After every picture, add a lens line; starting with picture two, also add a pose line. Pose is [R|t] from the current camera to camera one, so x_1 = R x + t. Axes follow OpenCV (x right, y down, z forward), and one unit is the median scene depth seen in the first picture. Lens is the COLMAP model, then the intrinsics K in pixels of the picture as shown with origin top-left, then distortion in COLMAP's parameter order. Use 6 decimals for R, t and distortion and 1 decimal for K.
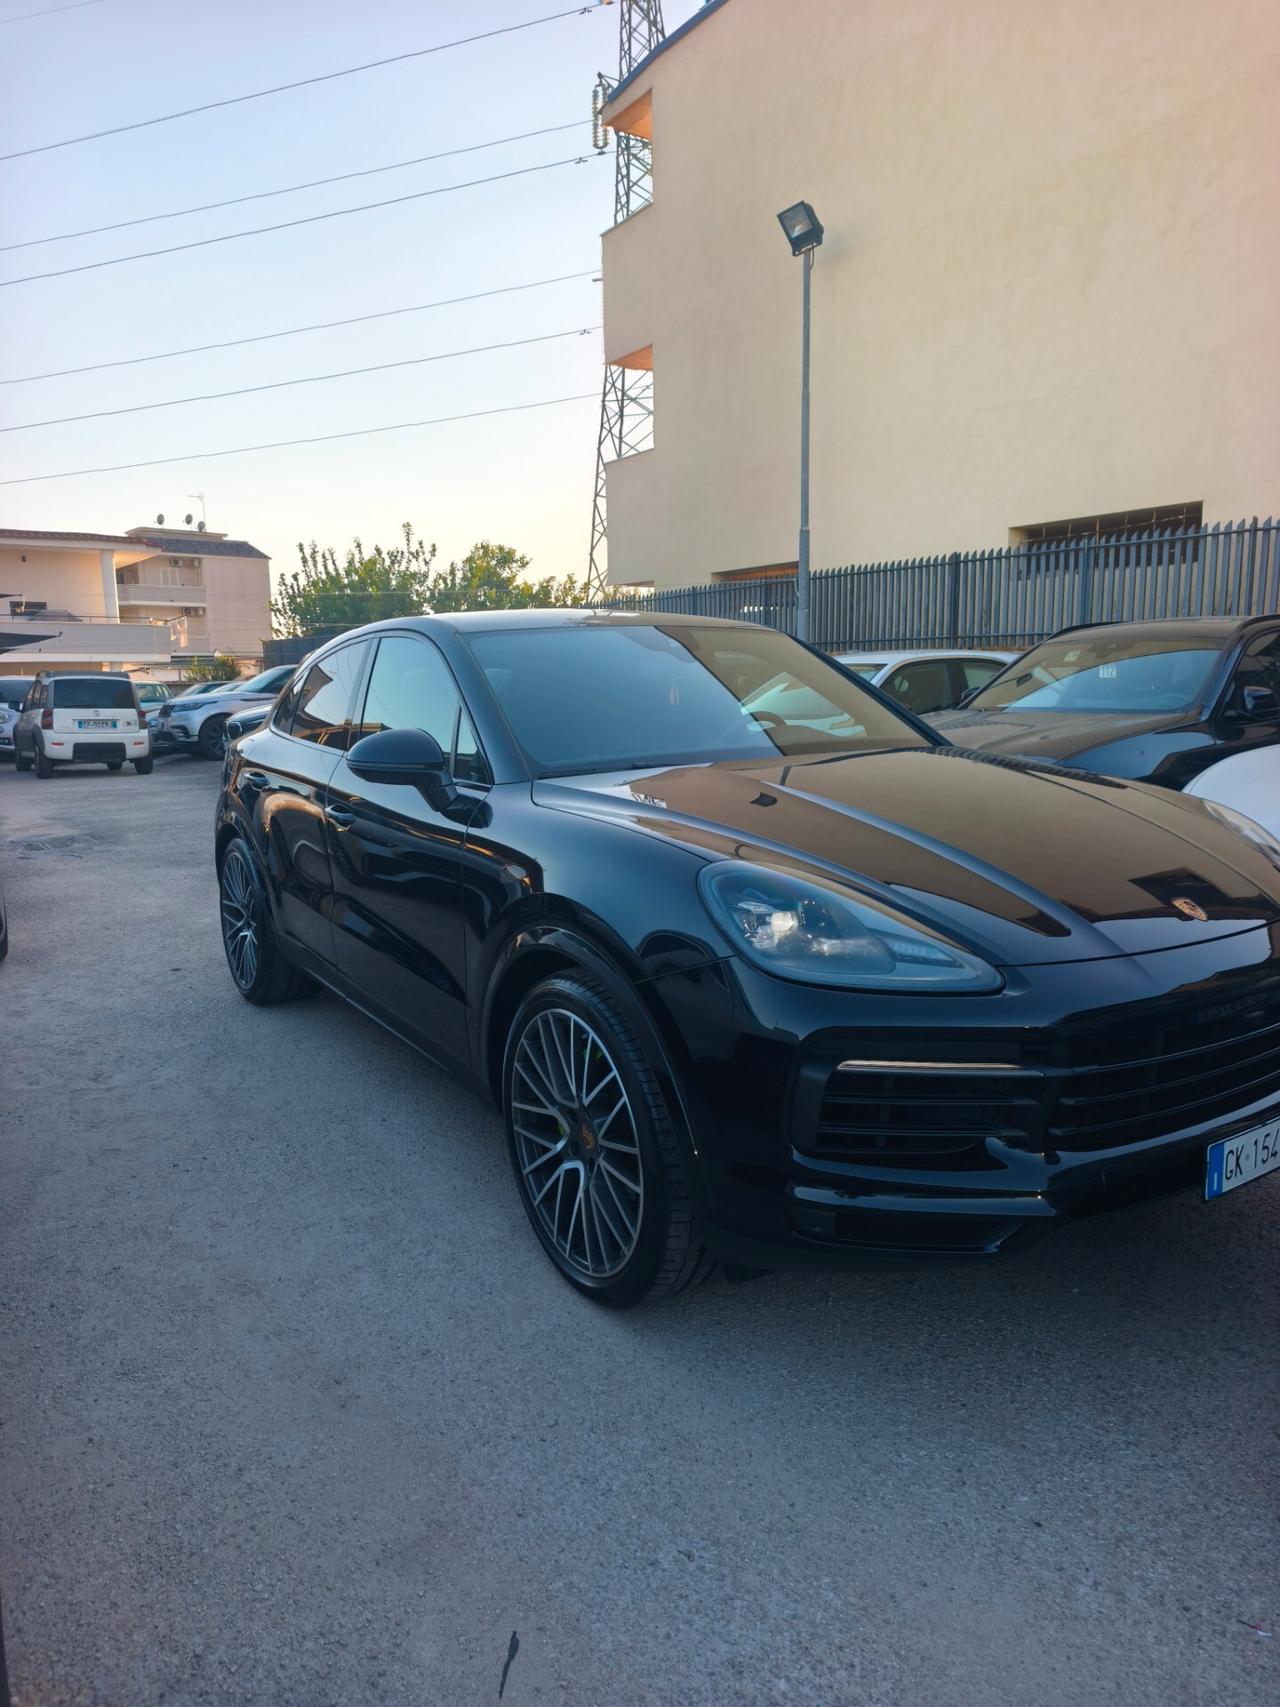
lens RADIAL K [[1185.8, 0, 631.6], [0, 1185.8, 821.8], [0, 0, 1]] dist [0.021336, -0.004369]
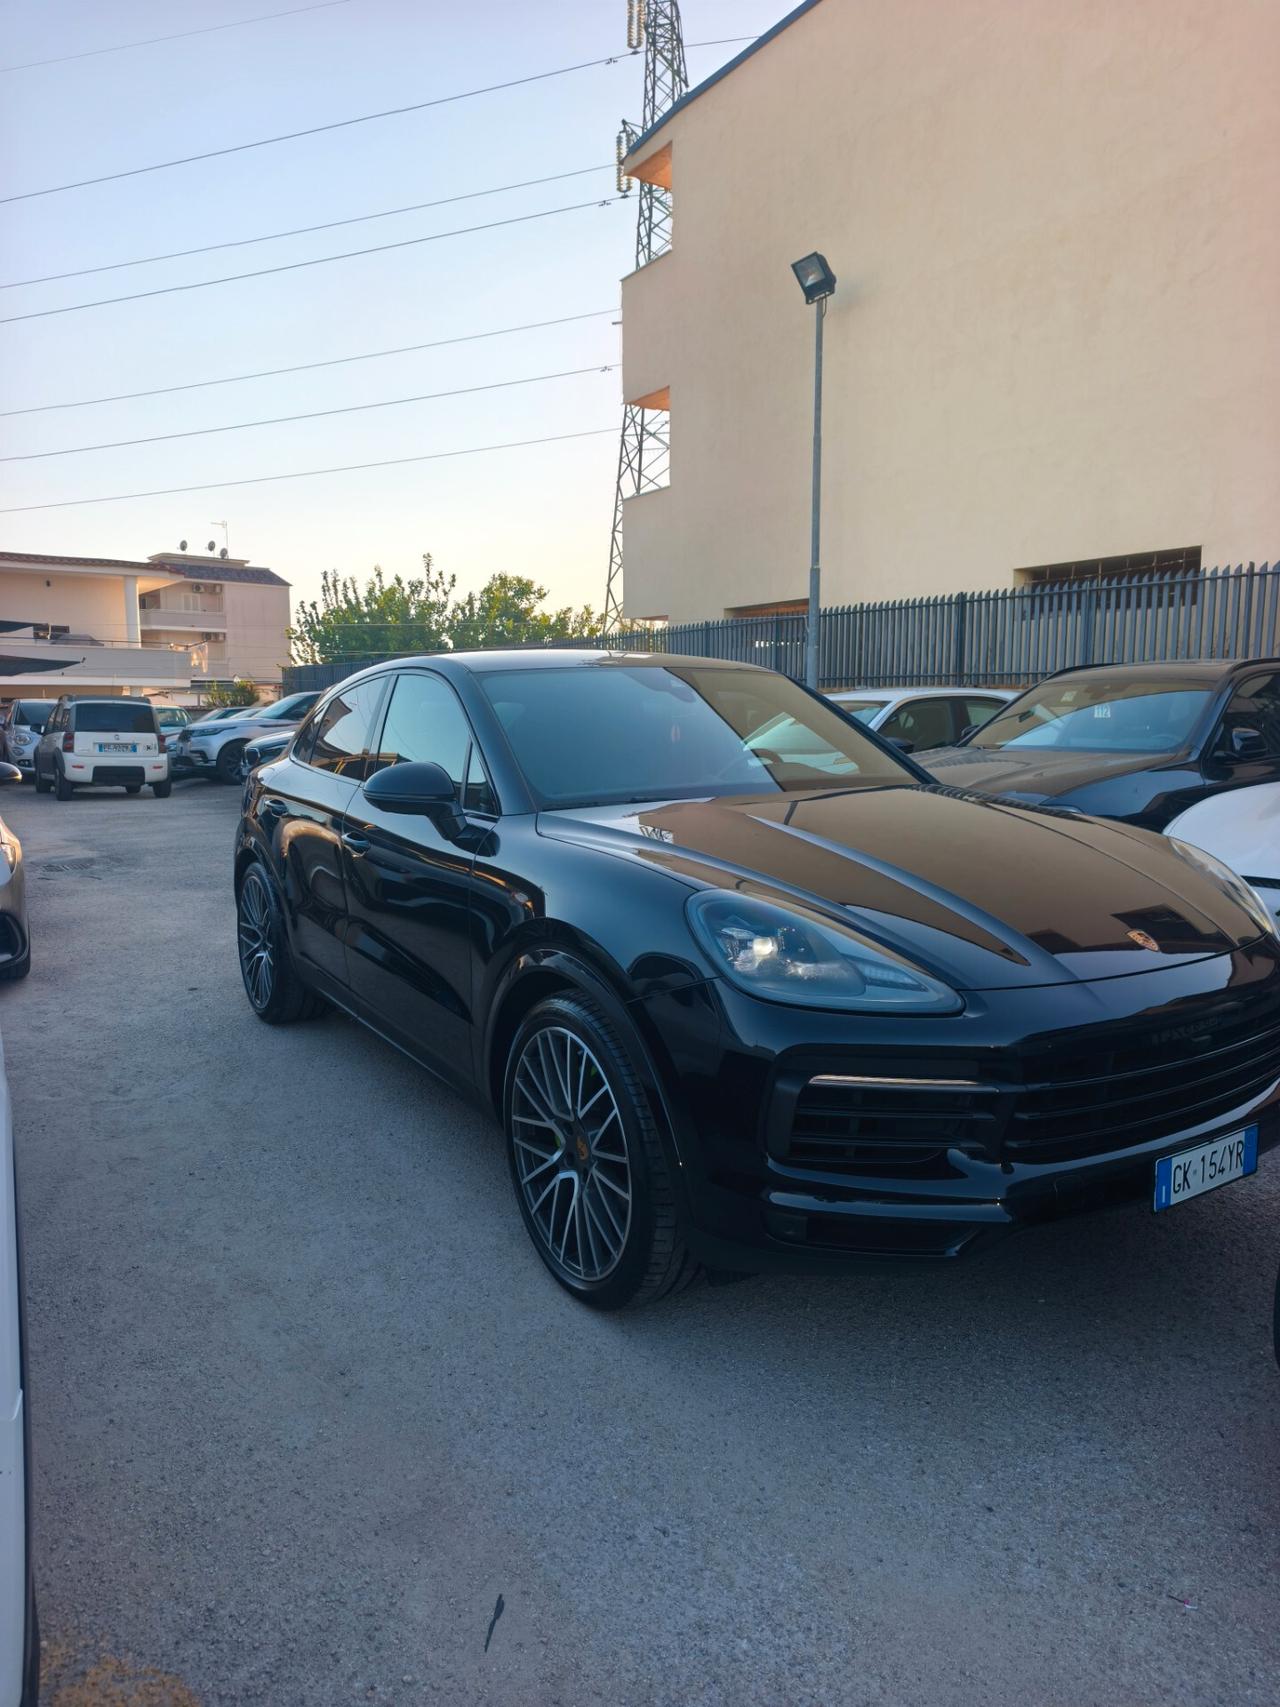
lens RADIAL K [[1186.4, 0, 646.0], [0, 1186.4, 815.7], [0, 0, 1]] dist [0.013086, -0.000322]
pose [[0.999910, 0.013419, -0.000613, 0.008520], [-0.013432, 0.999462, -0.029912, -0.000386], [0.000212, 0.029918, 0.999552, -0.035458]]
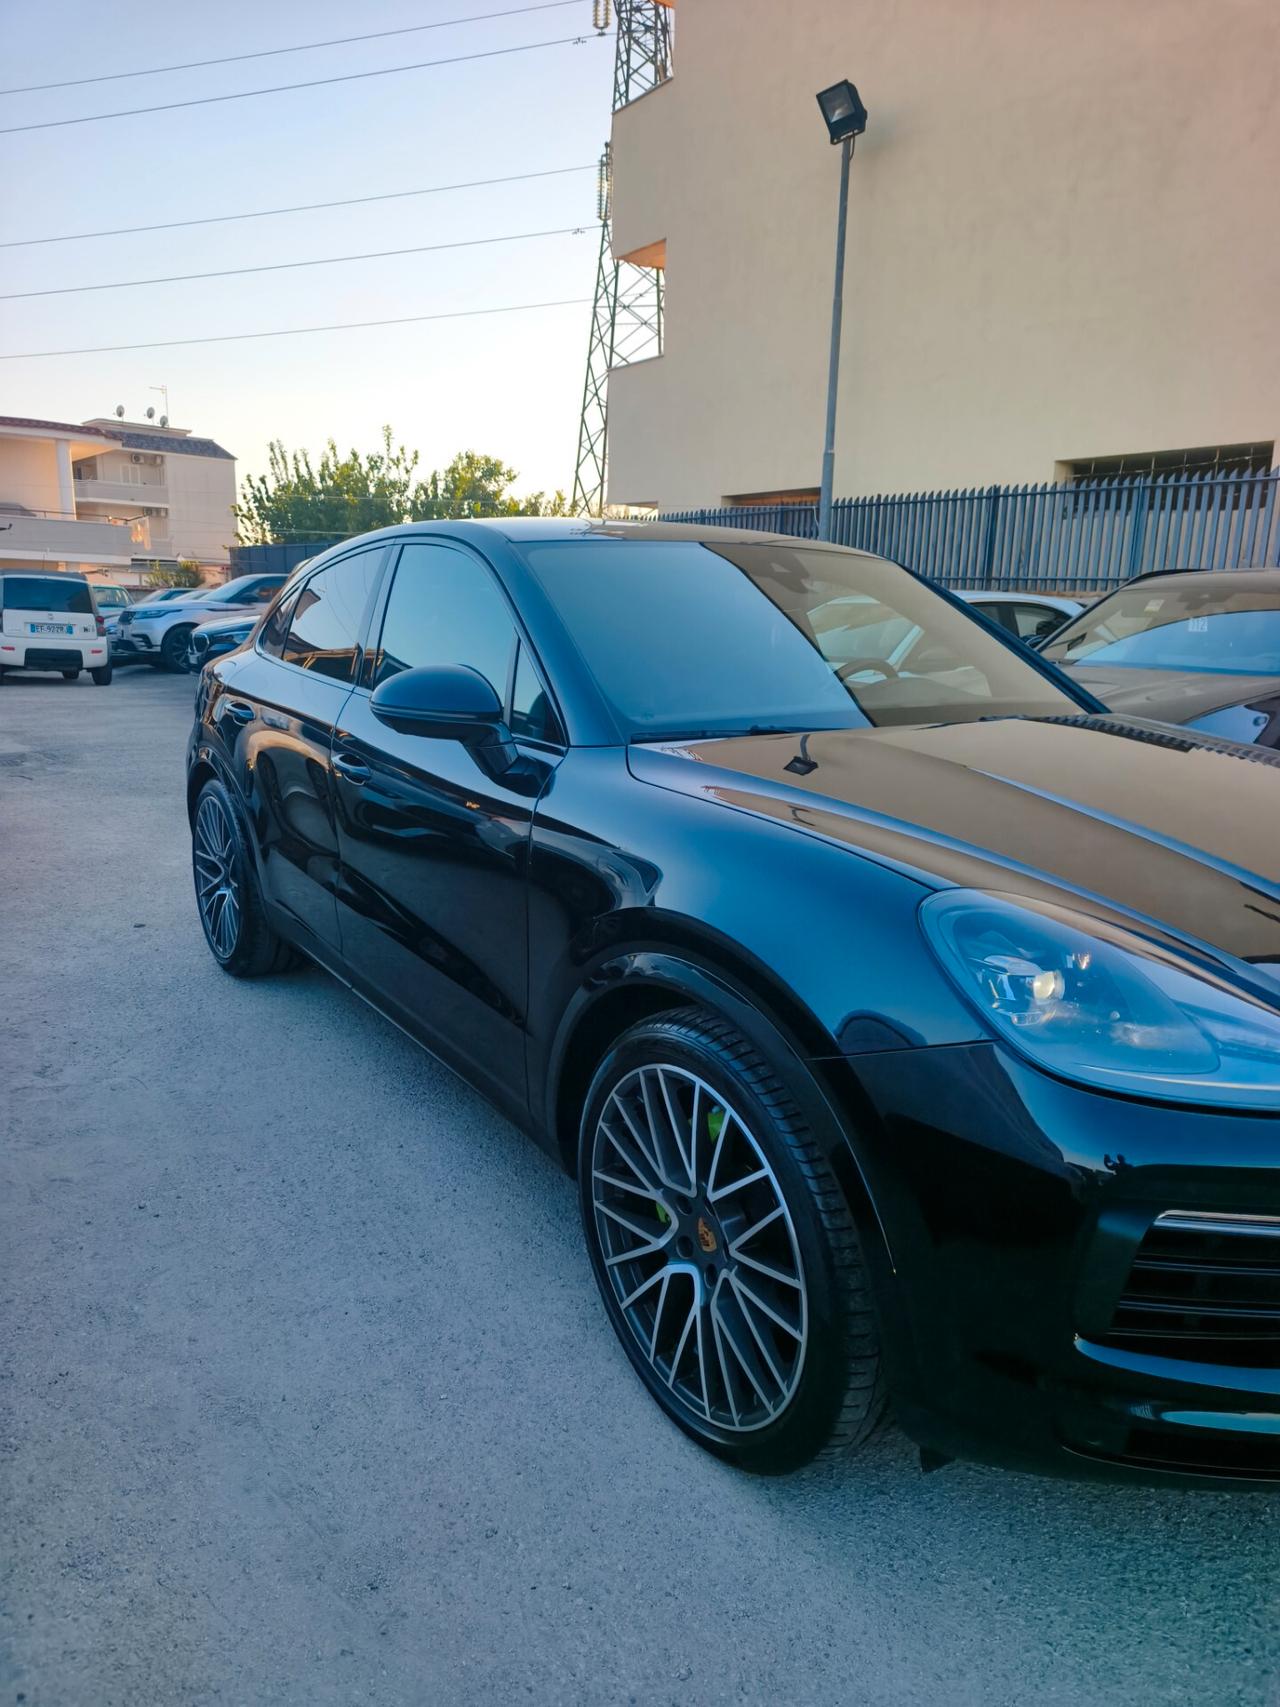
lens RADIAL K [[1183.8, 0, 645.6], [0, 1183.8, 858.9], [0, 0, 1]] dist [0.014328, -0.007818]
pose [[0.998373, 0.038614, 0.041963, -0.057731], [-0.042227, 0.995140, 0.088957, -0.017133], [-0.038324, -0.090584, 0.995151, 0.142005]]
